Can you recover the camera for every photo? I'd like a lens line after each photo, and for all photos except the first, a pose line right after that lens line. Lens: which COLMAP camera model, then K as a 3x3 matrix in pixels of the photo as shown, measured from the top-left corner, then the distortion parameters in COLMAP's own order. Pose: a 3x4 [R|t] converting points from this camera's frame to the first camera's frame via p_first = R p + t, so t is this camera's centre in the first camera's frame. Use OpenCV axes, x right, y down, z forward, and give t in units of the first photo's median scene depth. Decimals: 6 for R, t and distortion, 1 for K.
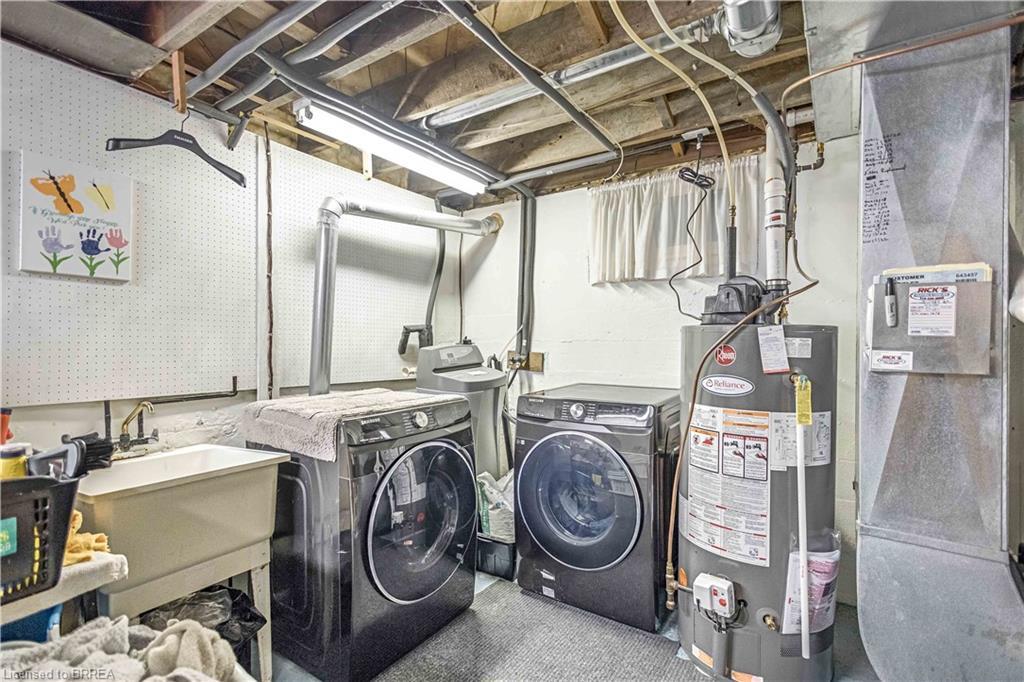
lens RADIAL K [[478.3, 0, 515.0], [0, 478.3, 339.9], [0, 0, 1]] dist [0.002068, 0.000076]
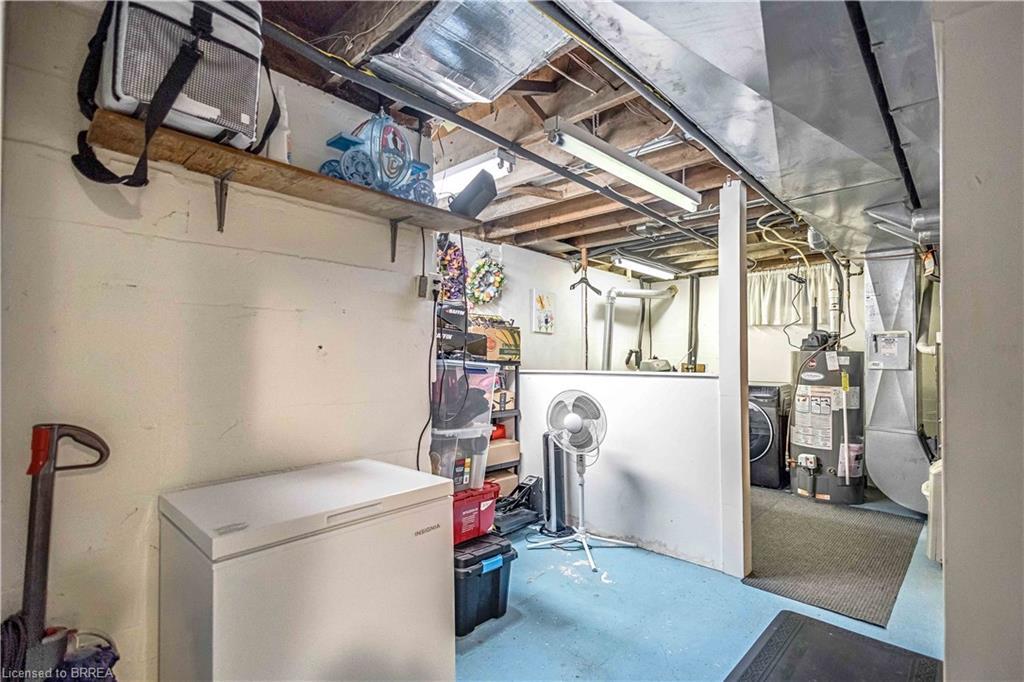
lens RADIAL K [[481.9, 0, 509.2], [0, 481.9, 345.8], [0, 0, 1]] dist [0.001769, 0.000407]
pose [[0.985600, -0.000854, -0.169091, -0.642360], [-0.003139, 0.999723, -0.023345, 0.003371], [0.169064, 0.023540, 0.985324, -1.632351]]
